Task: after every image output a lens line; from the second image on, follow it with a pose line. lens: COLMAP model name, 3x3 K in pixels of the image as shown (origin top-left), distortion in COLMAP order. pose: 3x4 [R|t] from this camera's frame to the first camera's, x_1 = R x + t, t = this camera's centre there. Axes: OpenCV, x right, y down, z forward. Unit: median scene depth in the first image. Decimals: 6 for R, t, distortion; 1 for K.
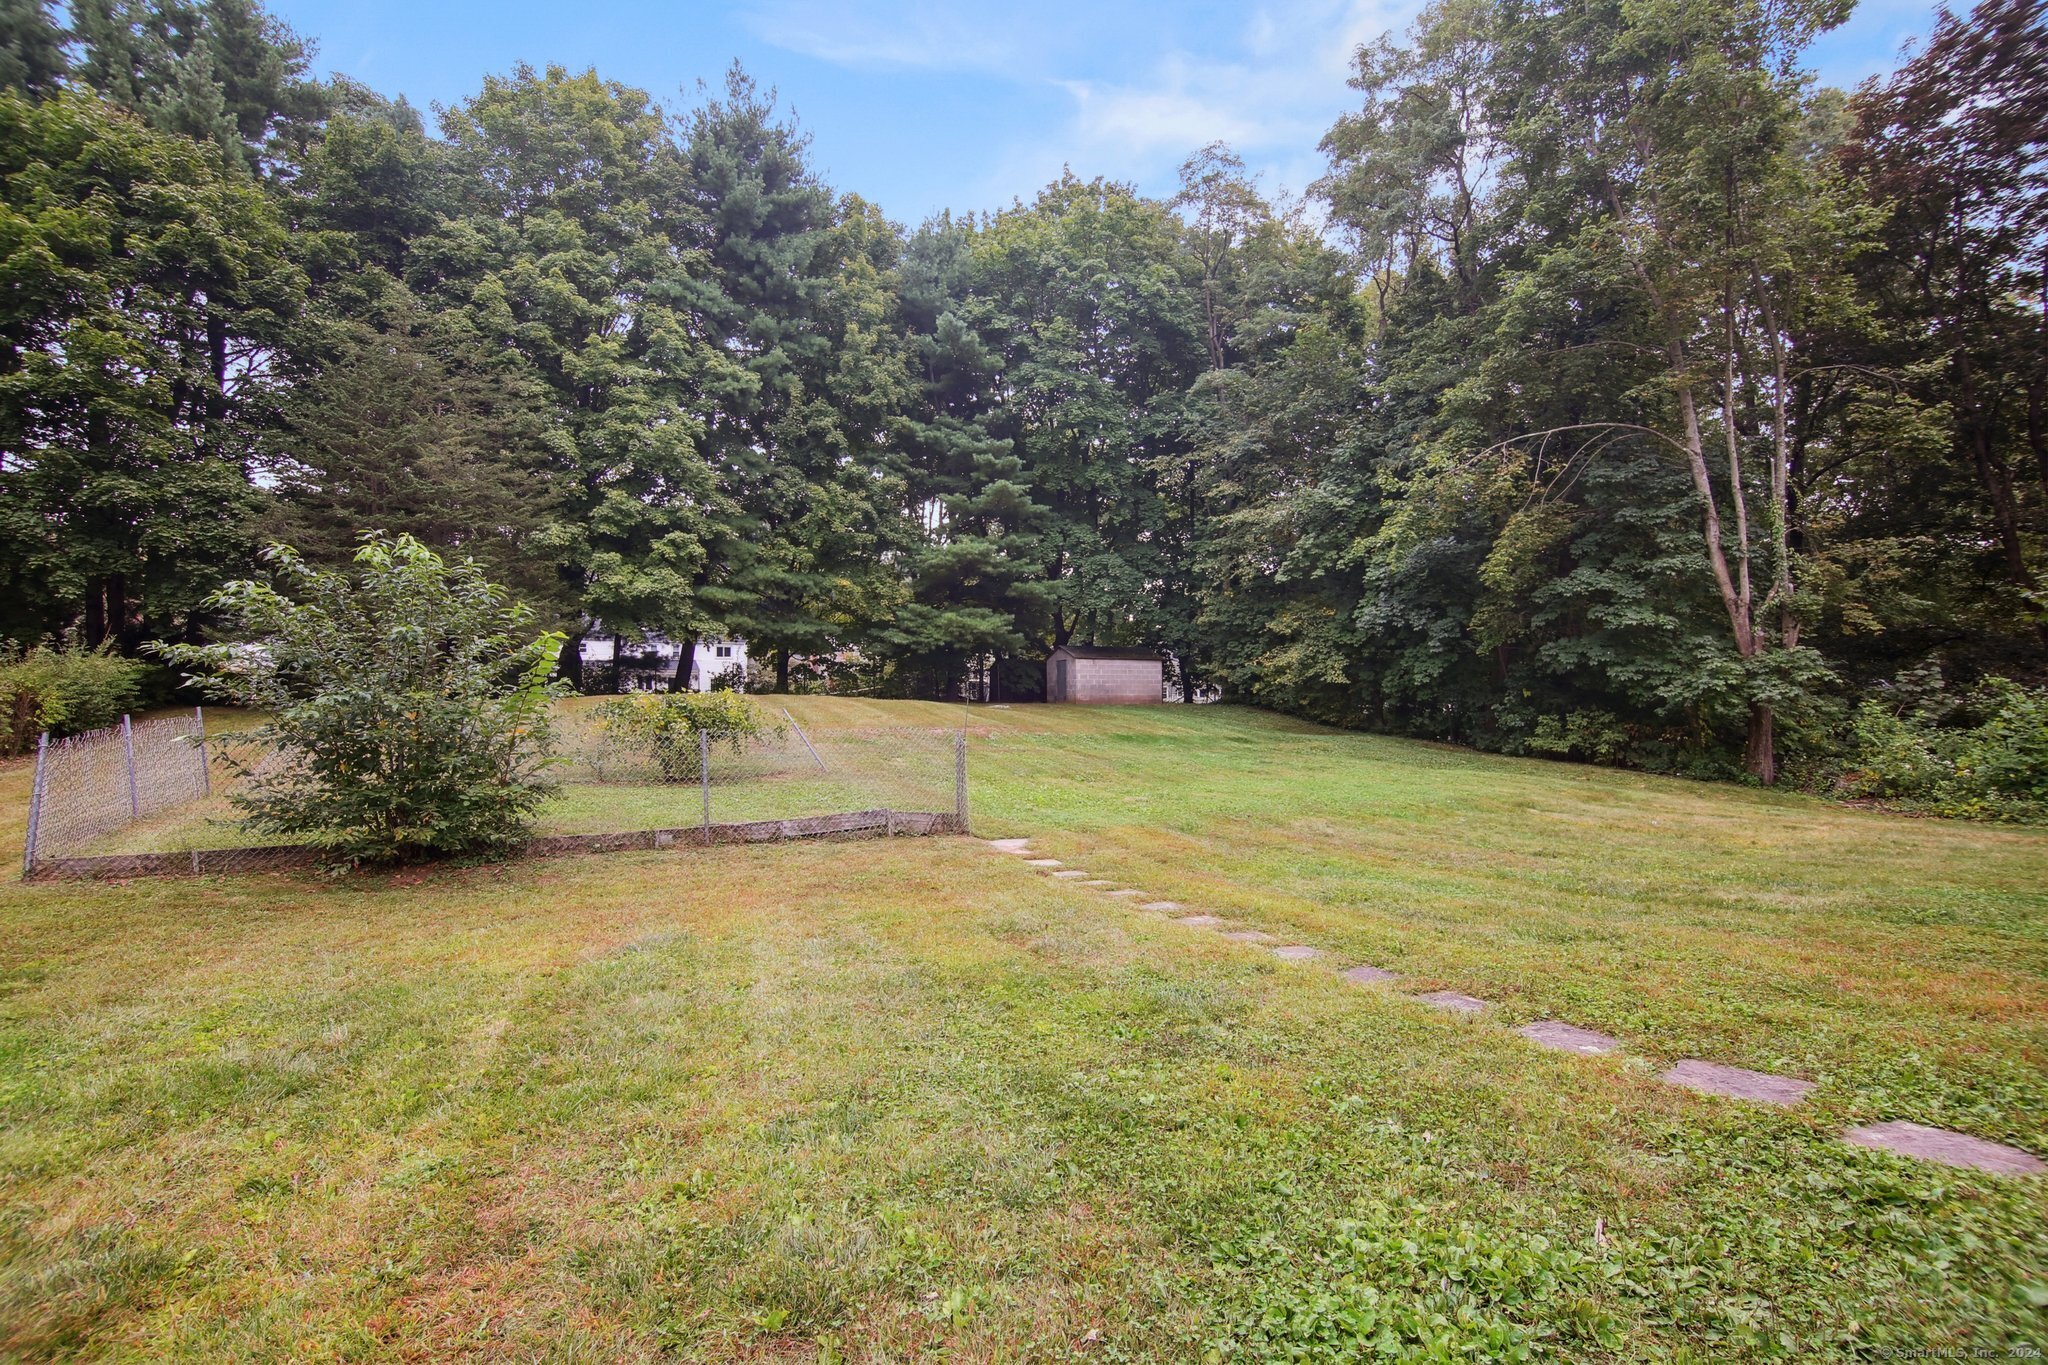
lens RADIAL K [[920.6, 0, 1014.6], [0, 920.6, 671.9], [0, 0, 1]] dist [0.002869, -0.014905]
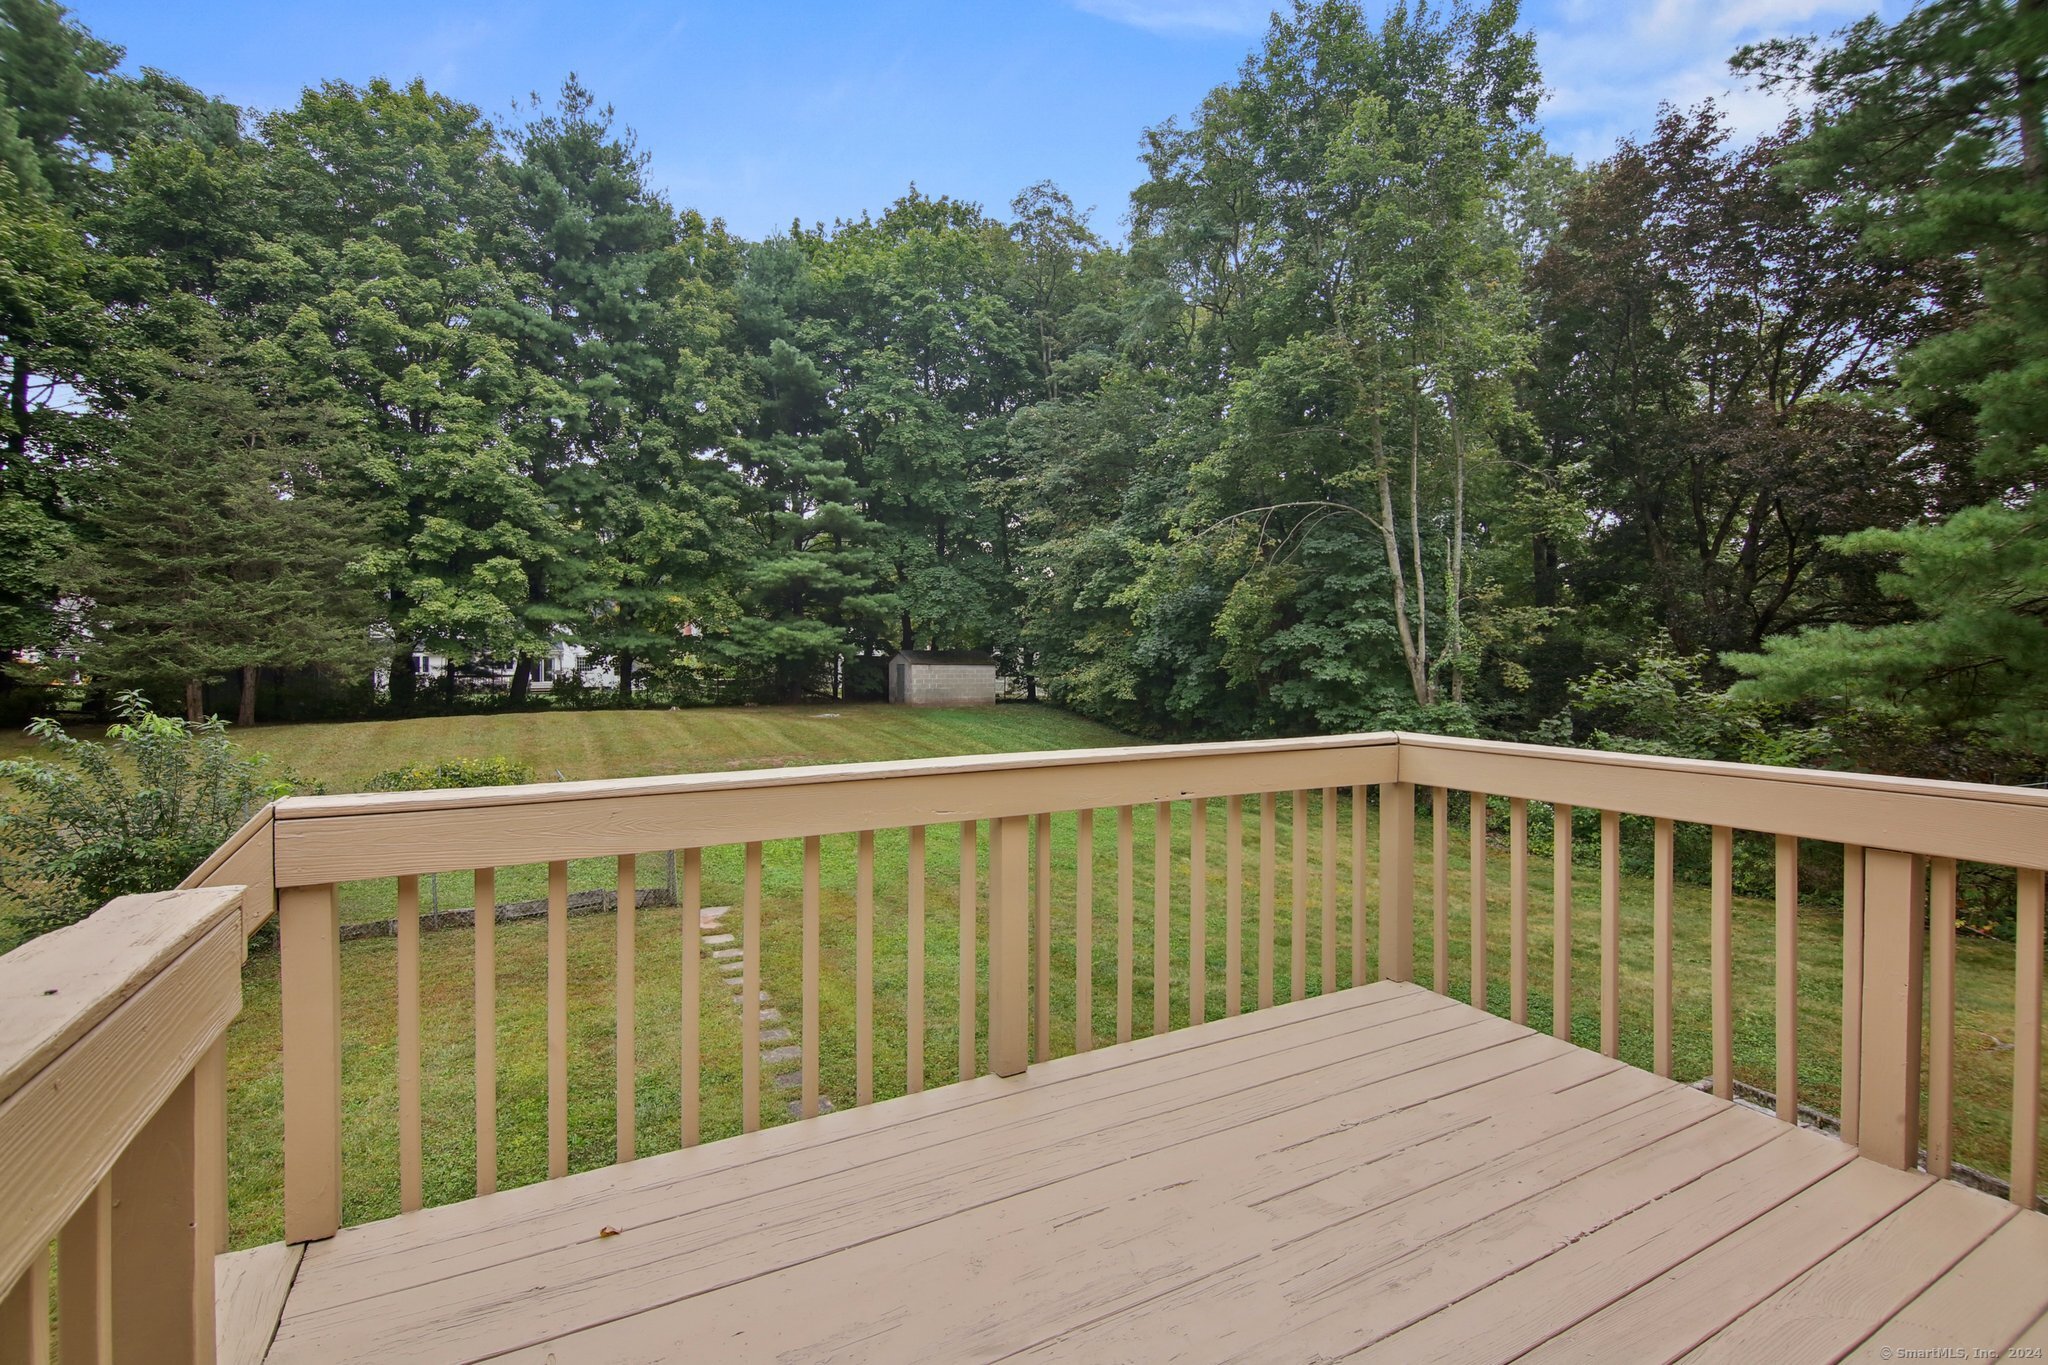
lens RADIAL K [[933.8, 0, 1024.2], [0, 933.8, 653.6], [0, 0, 1]] dist [-0.003506, -0.008975]
pose [[0.995042, 0.010036, 0.098952, 0.108298], [-0.013543, 0.999301, 0.034834, -0.079040], [-0.098534, -0.036001, 0.994482, -0.099808]]
